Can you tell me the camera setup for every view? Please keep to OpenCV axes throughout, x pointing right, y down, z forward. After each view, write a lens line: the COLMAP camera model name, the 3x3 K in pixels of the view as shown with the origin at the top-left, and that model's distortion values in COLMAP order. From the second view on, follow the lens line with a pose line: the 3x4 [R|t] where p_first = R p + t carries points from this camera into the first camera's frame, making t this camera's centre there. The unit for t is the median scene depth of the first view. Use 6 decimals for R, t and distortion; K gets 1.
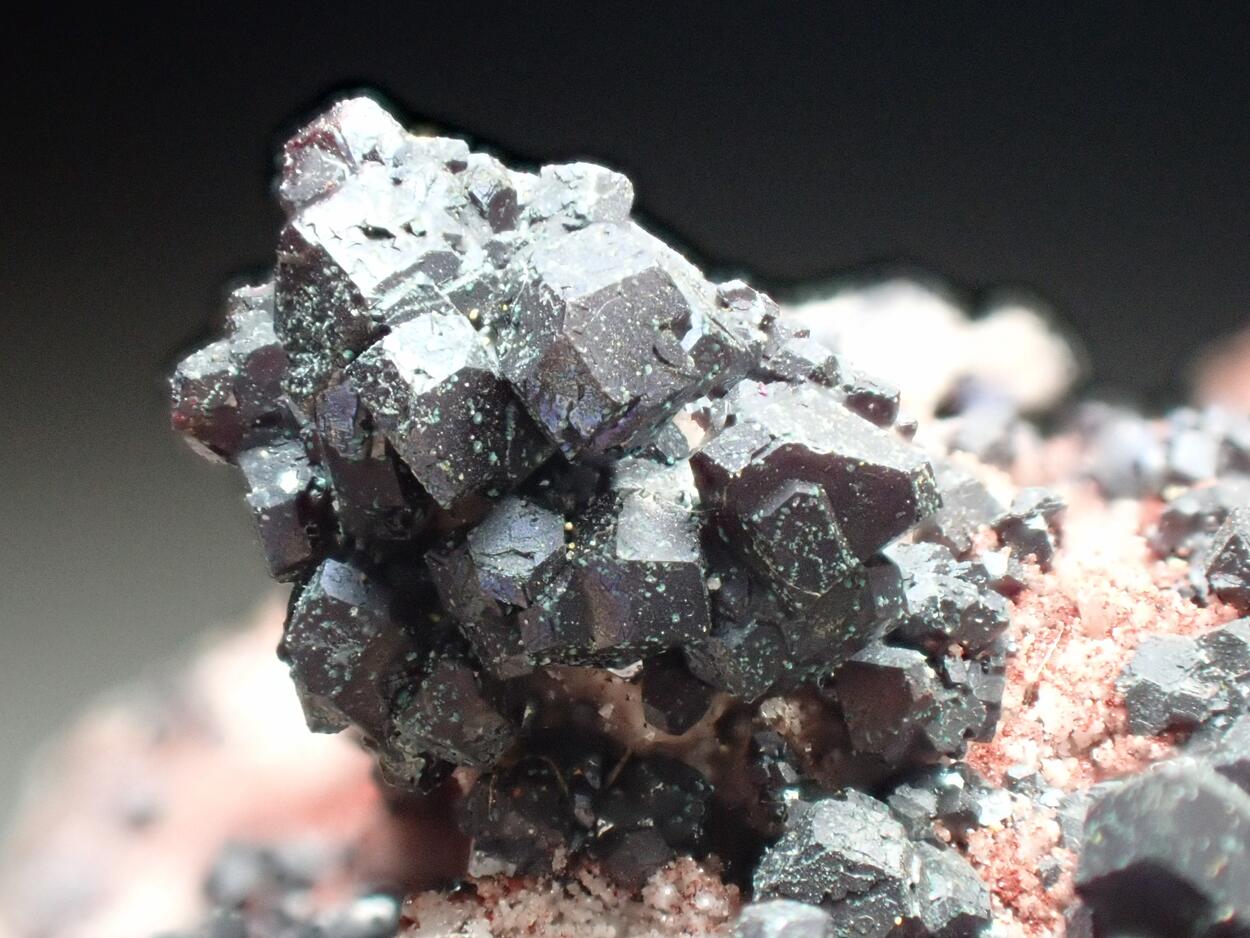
lens RADIAL K [[4412.1, 0, 625.0], [0, 4412.1, 469.2], [0, 0, 1]] dist [0.182556, 0.000000]
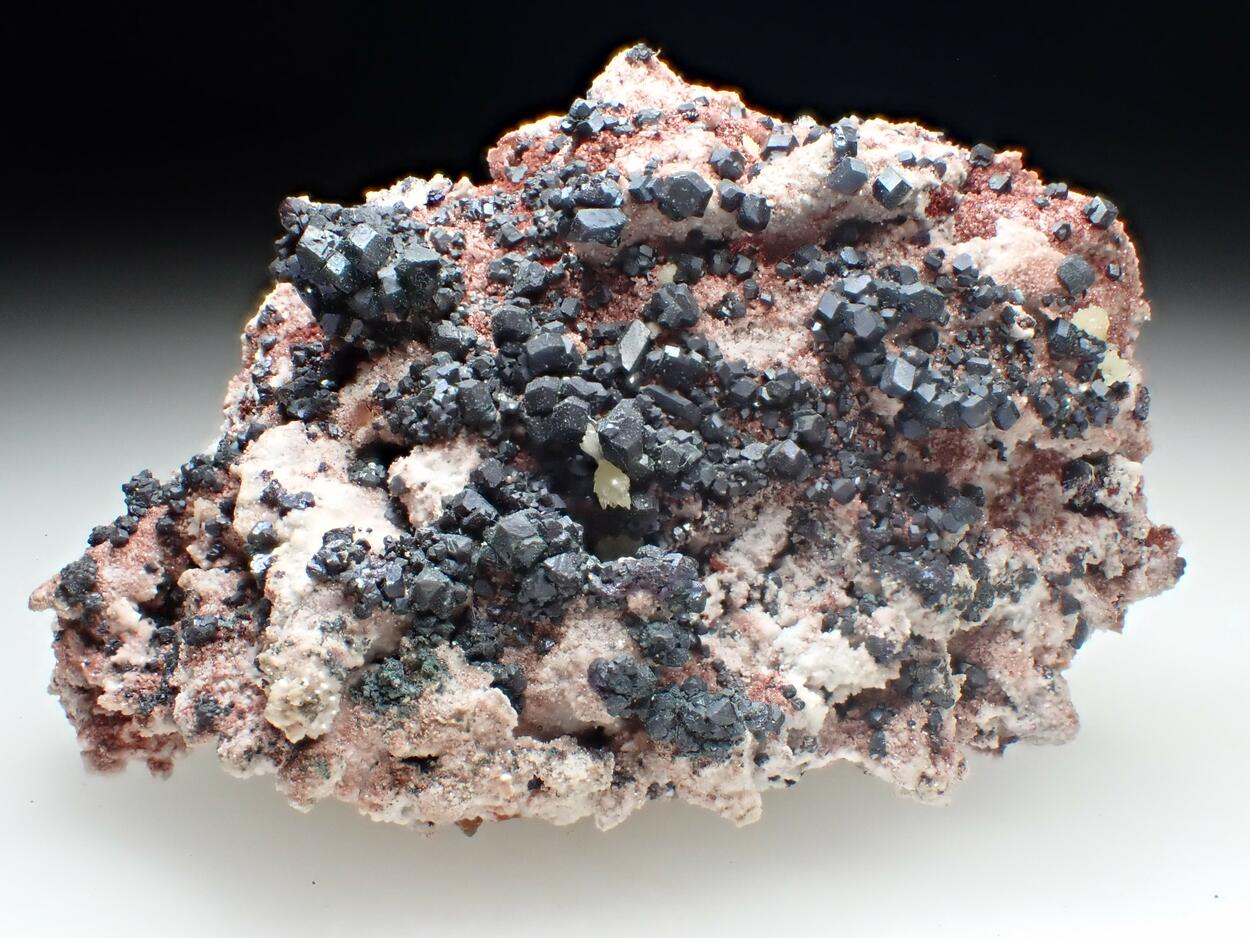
lens RADIAL K [[1821.3, 0, 625.0], [0, 1821.3, 469.0], [0, 0, 1]] dist [-0.004197, 0.000000]
pose [[0.945949, -0.294141, 0.136606, -0.077683], [0.243967, 0.922915, 0.297840, -0.312082], [-0.213683, -0.248415, 0.944791, -0.934495]]
